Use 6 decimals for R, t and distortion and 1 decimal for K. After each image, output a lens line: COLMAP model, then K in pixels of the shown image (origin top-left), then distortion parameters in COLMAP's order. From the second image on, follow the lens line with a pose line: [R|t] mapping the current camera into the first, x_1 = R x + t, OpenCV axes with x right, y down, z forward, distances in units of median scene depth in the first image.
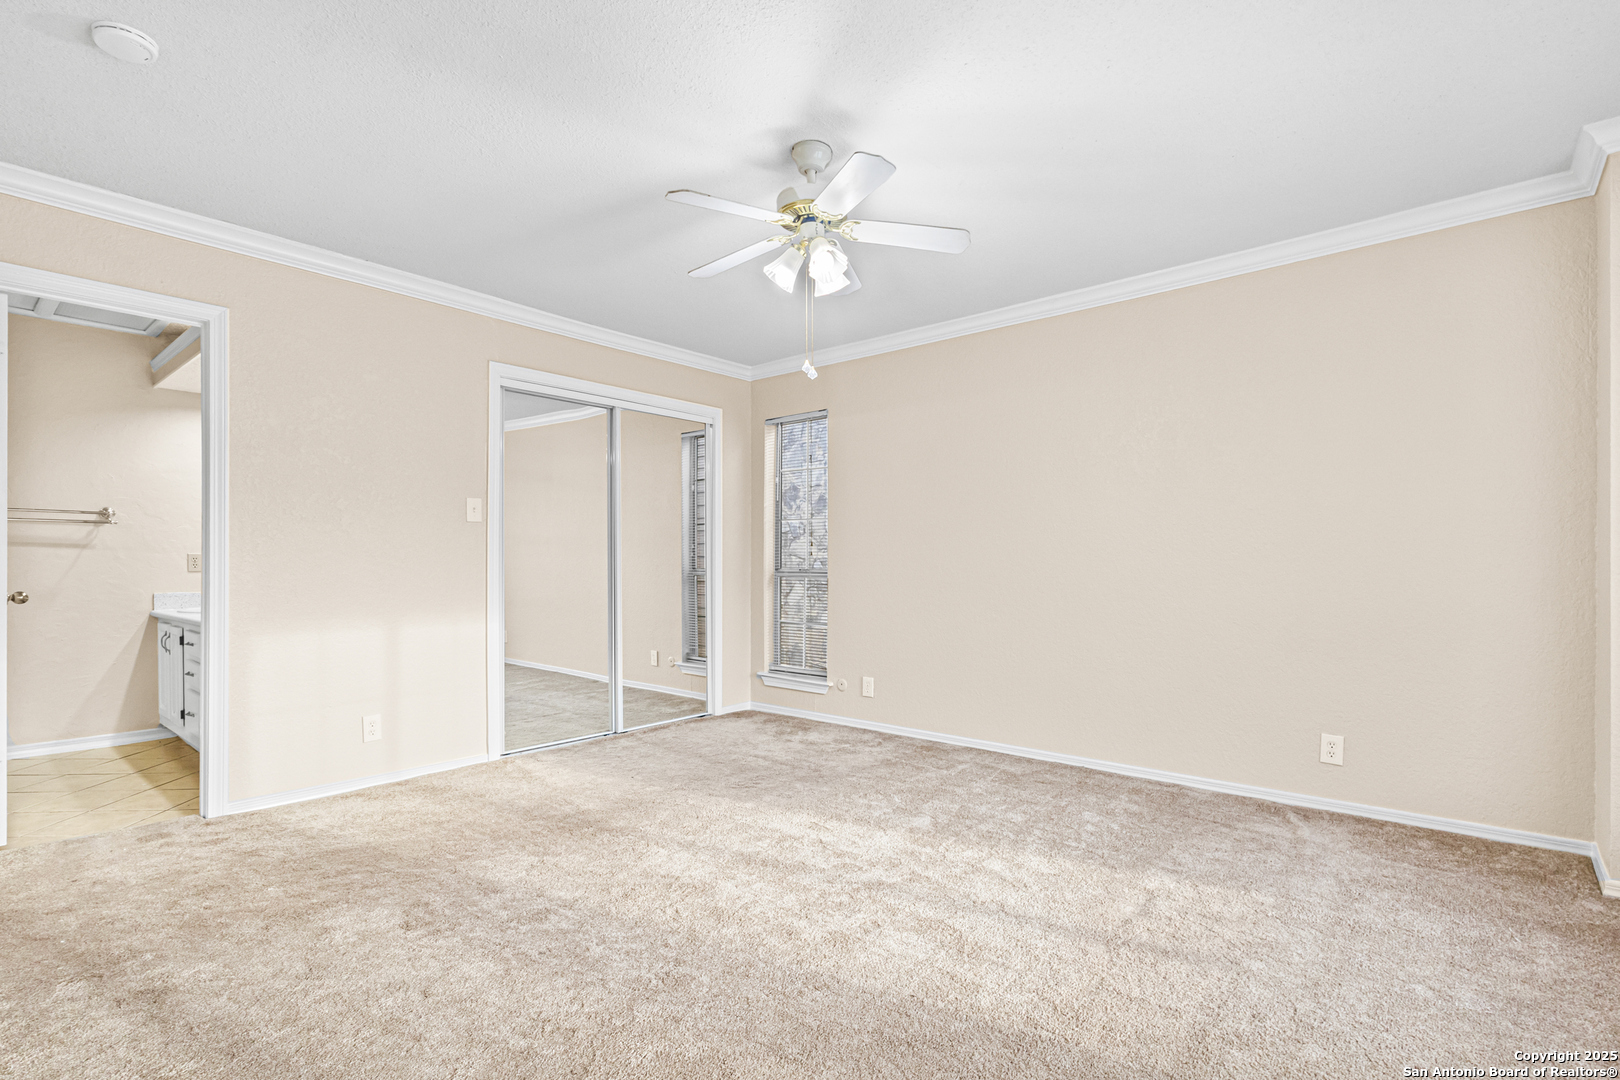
lens RADIAL K [[749.6, 0, 812.2], [0, 749.6, 553.9], [0, 0, 1]] dist [0.001225, 0.000819]
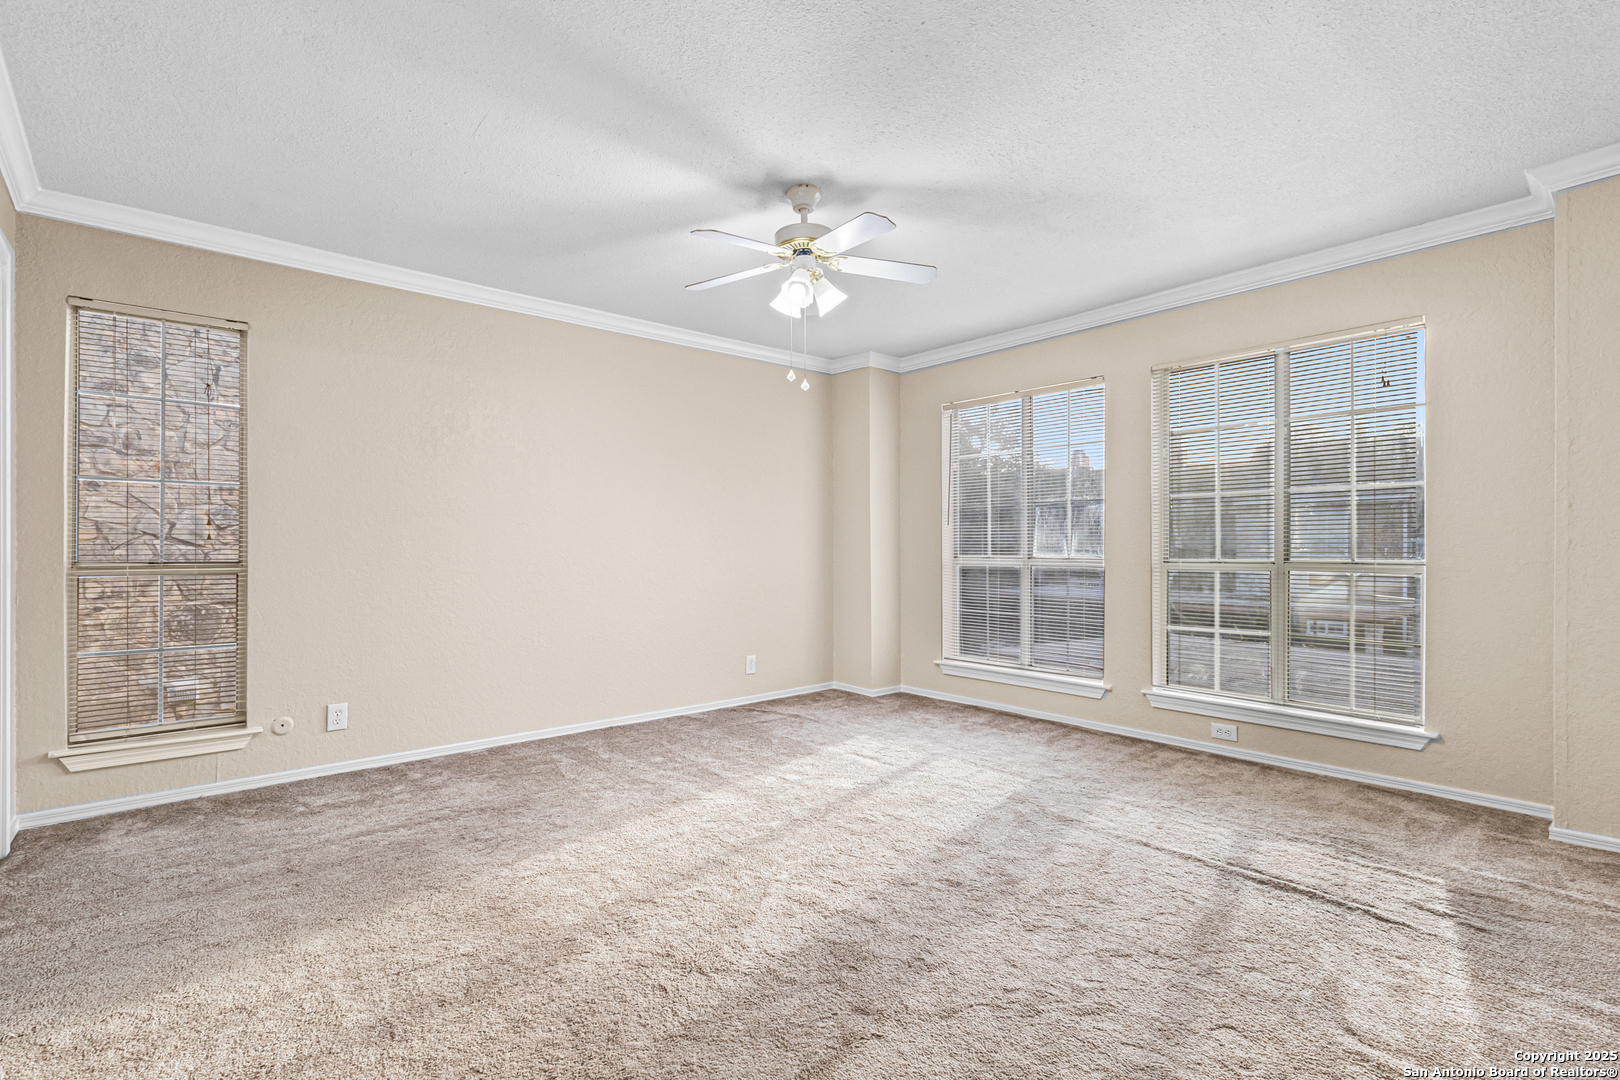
lens RADIAL K [[749.6, 0, 811.9], [0, 749.6, 541.0], [0, 0, 1]] dist [0.001225, 0.000819]
pose [[0.151500, 0.010233, 0.988404, -0.829723], [-0.006628, 0.999934, -0.009337, 0.013814], [-0.988435, -0.005137, 0.151558, 0.615186]]
